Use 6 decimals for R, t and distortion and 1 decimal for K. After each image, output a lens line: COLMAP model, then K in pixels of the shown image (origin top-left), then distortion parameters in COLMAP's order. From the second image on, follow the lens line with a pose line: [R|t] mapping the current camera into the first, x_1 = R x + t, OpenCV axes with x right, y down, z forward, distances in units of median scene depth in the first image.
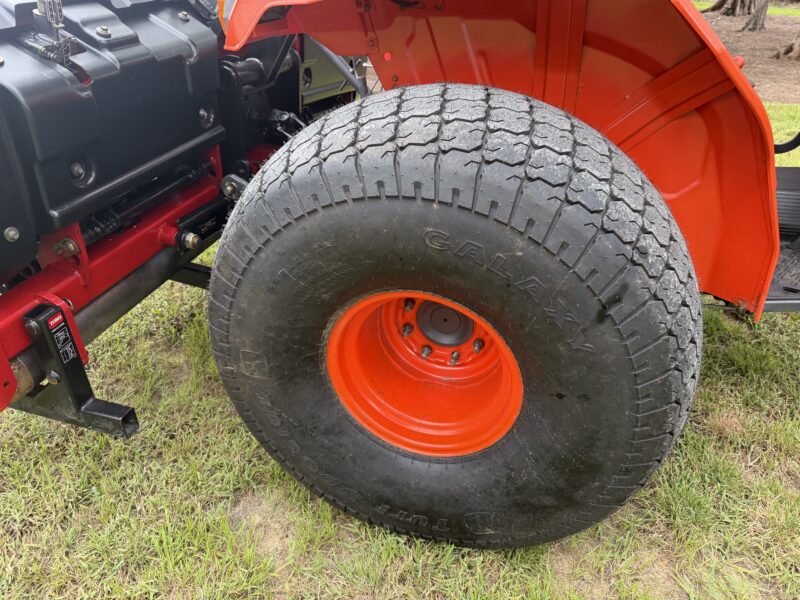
lens RADIAL K [[565.2, 0, 405.2], [0, 565.2, 301.3], [0, 0, 1]] dist [0.008111, -0.017460]
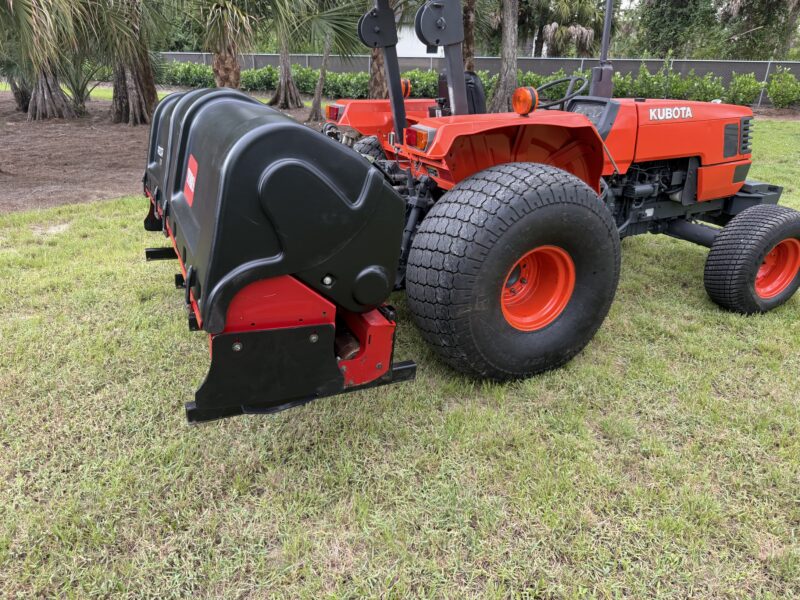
lens RADIAL K [[565.2, 0, 405.2], [0, 565.2, 301.3], [0, 0, 1]] dist [0.008111, -0.017460]
pose [[0.723827, -0.223419, 0.652808, -1.884204], [0.308473, 0.951090, -0.016527, 0.059118], [-0.617186, 0.213336, 0.757343, -0.352019]]
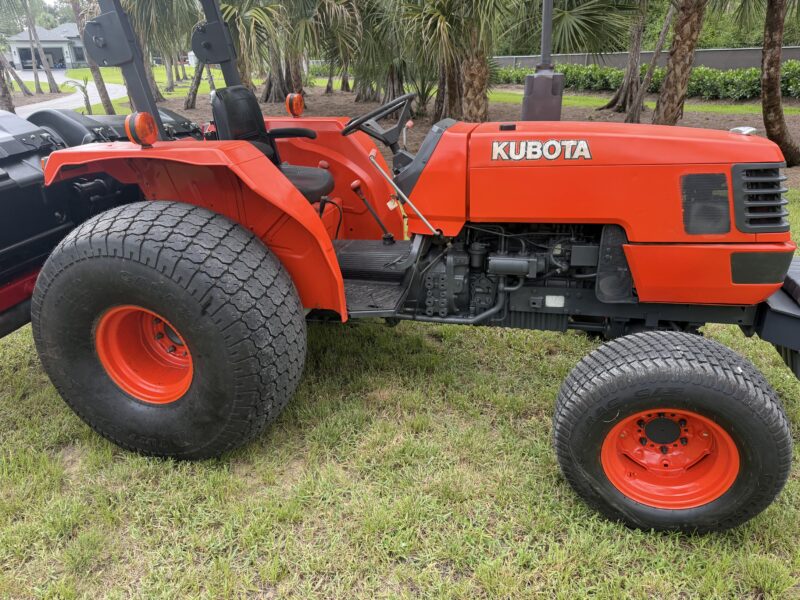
lens RADIAL K [[562.6, 0, 390.7], [0, 562.6, 310.3], [0, 0, 1]] dist [0.056051, -0.072275]
pose [[0.999221, -0.006473, 0.038942, 0.793147], [0.010960, 0.993171, -0.116150, 0.224560], [-0.037924, 0.116486, 0.992468, -0.919292]]
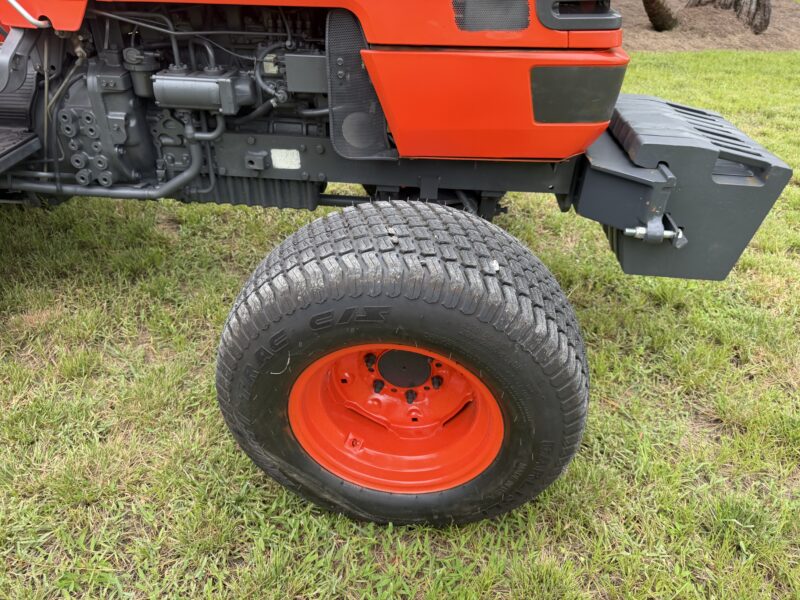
lens RADIAL K [[590.5, 0, 405.7], [0, 590.5, 304.6], [0, 0, 1]] dist [0.010820, -0.000617]
pose [[0.970977, -0.057410, 0.232179, 1.434658], [0.043884, 0.997047, 0.063013, 0.213716], [-0.235111, -0.050995, 0.970630, -0.239354]]
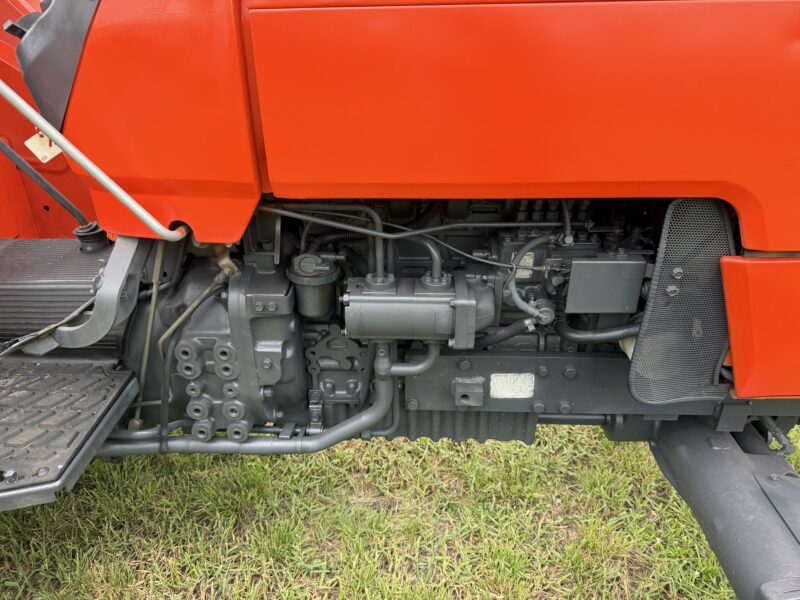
lens RADIAL K [[553.0, 0, 412.9], [0, 553.0, 298.4], [0, 0, 1]] dist [0.034159, -0.003071]
pose [[0.958341, -0.075168, 0.275557, 1.125234], [0.093846, 0.994055, -0.055214, -0.155416], [-0.269768, 0.078774, 0.959698, 0.391120]]
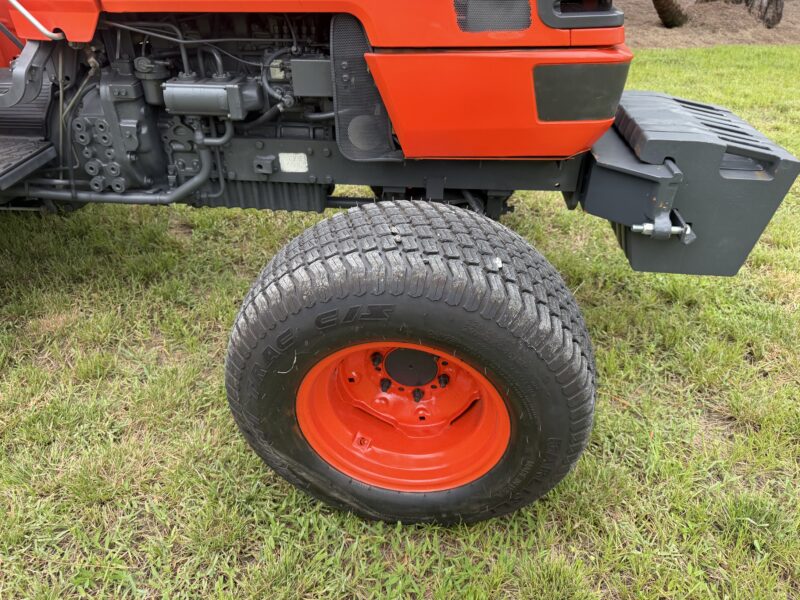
lens RADIAL K [[590.5, 0, 400.0], [0, 590.5, 300.0], [0, 0, 1]] dist [0.012691, -0.002833]
pose [[0.977057, -0.066462, 0.202341, 1.444652], [0.057525, 0.997104, 0.049736, 0.219610], [-0.205061, -0.036956, 0.978051, -0.250326]]
